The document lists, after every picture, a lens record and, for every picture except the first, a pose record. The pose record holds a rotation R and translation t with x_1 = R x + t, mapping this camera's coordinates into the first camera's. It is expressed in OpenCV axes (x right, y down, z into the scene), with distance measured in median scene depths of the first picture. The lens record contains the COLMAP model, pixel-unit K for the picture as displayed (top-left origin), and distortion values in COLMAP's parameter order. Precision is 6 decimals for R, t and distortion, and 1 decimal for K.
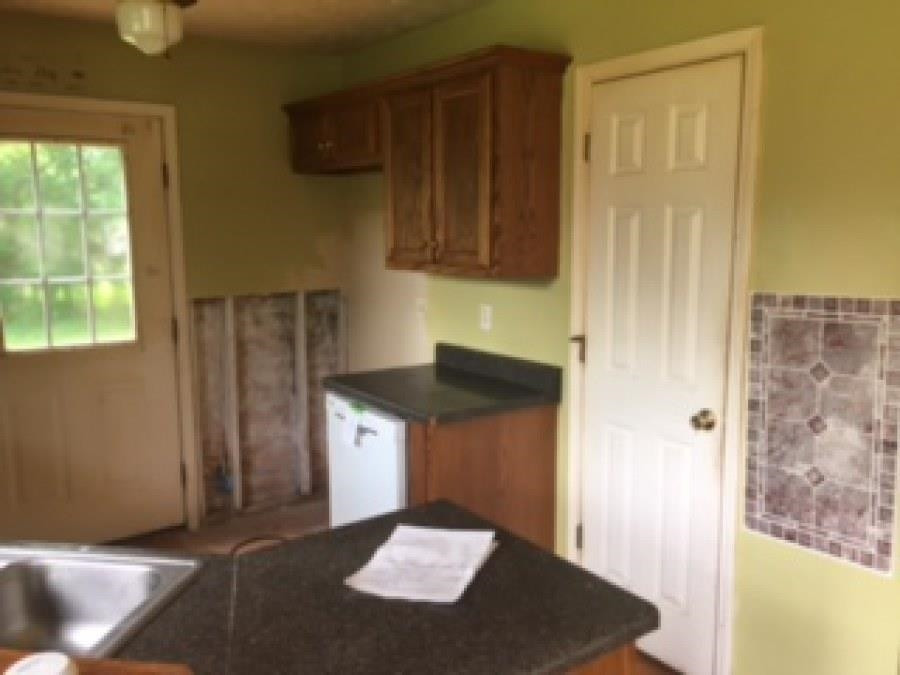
lens RADIAL K [[778.4, 0, 450.0], [0, 778.4, 337.5], [0, 0, 1]] dist [0.089292, -0.117229]
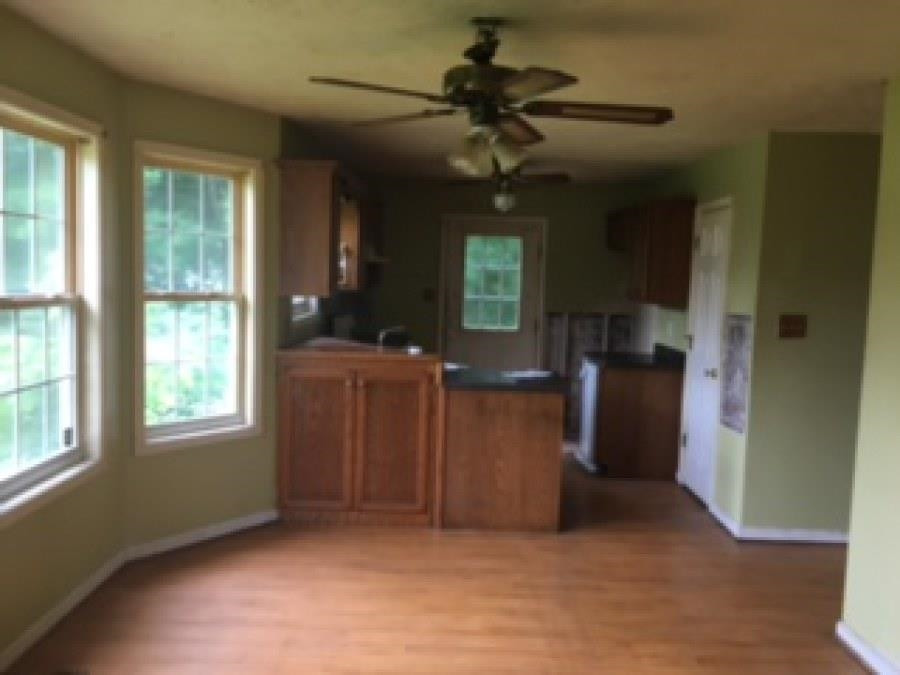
lens RADIAL K [[778.4, 0, 450.0], [0, 778.4, 337.5], [0, 0, 1]] dist [0.089292, -0.117229]
pose [[0.803506, 0.084862, -0.589217, 0.773025], [-0.127045, 0.991429, -0.030460, 0.127706], [0.581582, 0.099332, 0.807401, -0.878532]]
